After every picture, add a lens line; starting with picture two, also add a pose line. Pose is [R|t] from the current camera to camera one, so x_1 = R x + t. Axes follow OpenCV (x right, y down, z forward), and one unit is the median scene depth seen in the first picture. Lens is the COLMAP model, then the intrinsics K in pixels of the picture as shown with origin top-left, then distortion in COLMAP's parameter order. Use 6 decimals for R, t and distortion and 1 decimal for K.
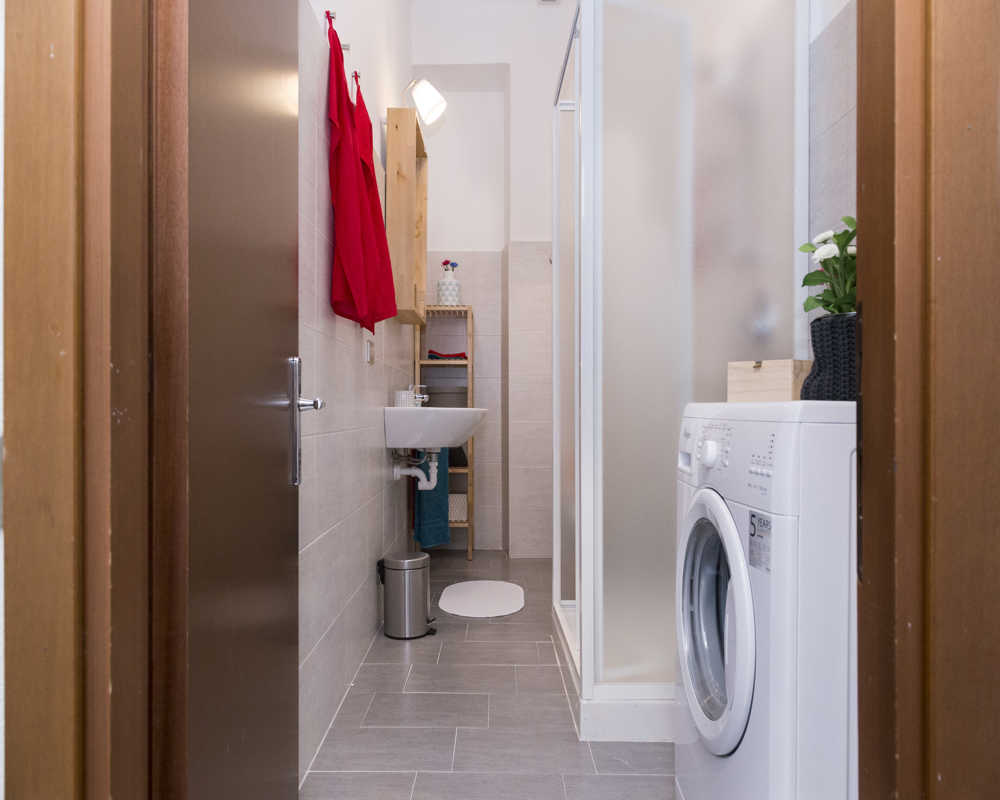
lens RADIAL K [[664.4, 0, 500.0], [0, 664.4, 400.0], [0, 0, 1]] dist [-0.002618, -0.000178]
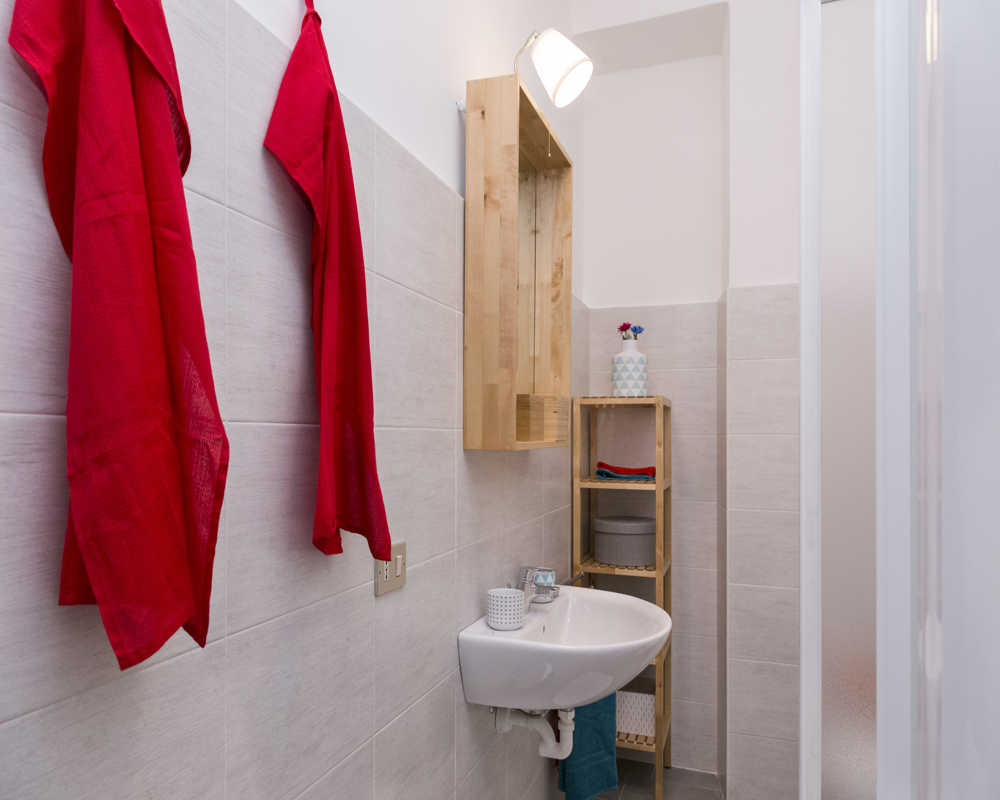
lens RADIAL K [[708.6, 0, 498.8], [0, 708.6, 424.4], [0, 0, 1]] dist [-0.013395, -0.002180]
pose [[0.943318, -0.001247, -0.331889, 0.031755], [-0.005172, 0.999816, -0.018457, -0.100384], [0.331851, 0.019127, 0.943138, 0.317539]]
